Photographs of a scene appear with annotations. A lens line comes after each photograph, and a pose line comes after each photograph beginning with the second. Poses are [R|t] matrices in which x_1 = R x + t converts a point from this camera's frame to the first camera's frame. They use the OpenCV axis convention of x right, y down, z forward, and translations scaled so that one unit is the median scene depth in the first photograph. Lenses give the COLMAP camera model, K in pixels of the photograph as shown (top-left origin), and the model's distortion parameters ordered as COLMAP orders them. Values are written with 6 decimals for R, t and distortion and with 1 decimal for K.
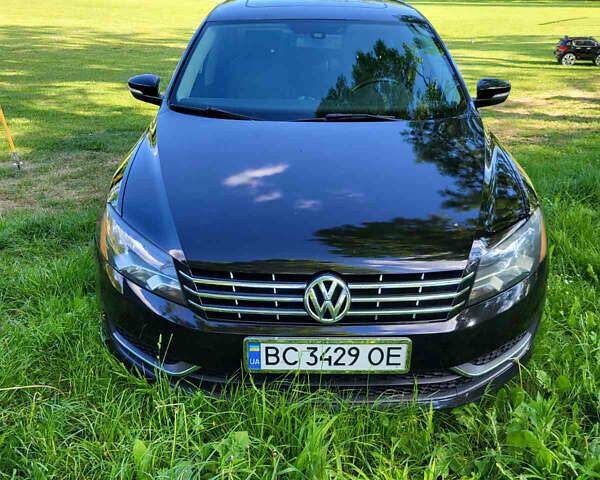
lens RADIAL K [[613.1, 0, 300.0], [0, 613.1, 240.0], [0, 0, 1]] dist [0.001922, -0.003144]
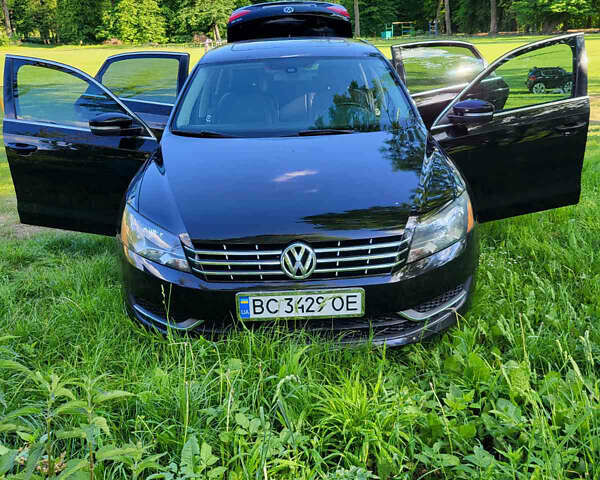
lens RADIAL K [[613.1, 0, 300.0], [0, 613.1, 240.0], [0, 0, 1]] dist [0.001922, -0.003144]
pose [[0.998820, -0.048560, -0.000471, 0.050537], [0.048409, 0.996395, -0.069675, 0.141834], [0.003853, 0.069570, 0.997570, -0.307665]]
